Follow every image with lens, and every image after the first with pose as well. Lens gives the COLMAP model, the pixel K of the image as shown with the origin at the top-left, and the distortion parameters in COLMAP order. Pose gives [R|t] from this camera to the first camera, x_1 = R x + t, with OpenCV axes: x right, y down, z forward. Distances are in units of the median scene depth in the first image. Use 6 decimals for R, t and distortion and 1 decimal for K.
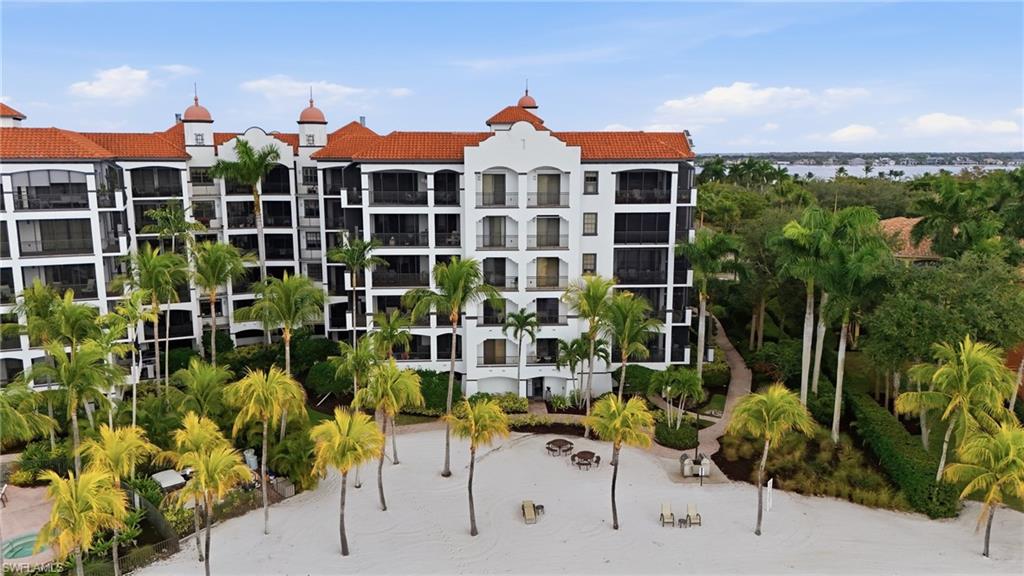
lens RADIAL K [[745.6, 0, 512.0], [0, 745.6, 288.0], [0, 0, 1]] dist [0.099995, -0.121166]
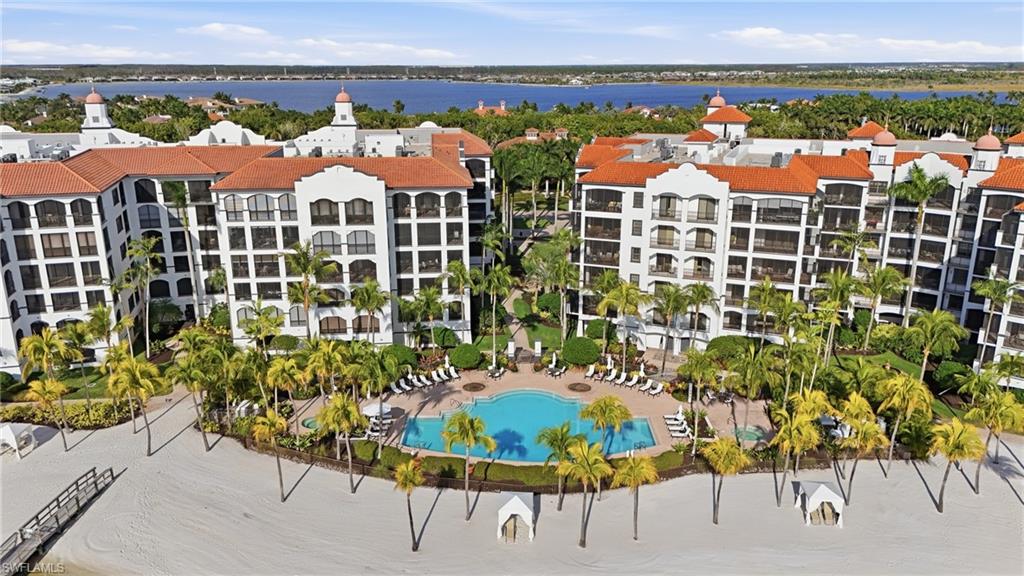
lens RADIAL K [[745.6, 0, 512.0], [0, 745.6, 288.0], [0, 0, 1]] dist [0.099995, -0.121166]
pose [[0.697228, 0.201302, -0.688005, 0.086836], [-0.122952, 0.979121, 0.161880, -0.140578], [0.706227, -0.028276, 0.707421, -0.415751]]
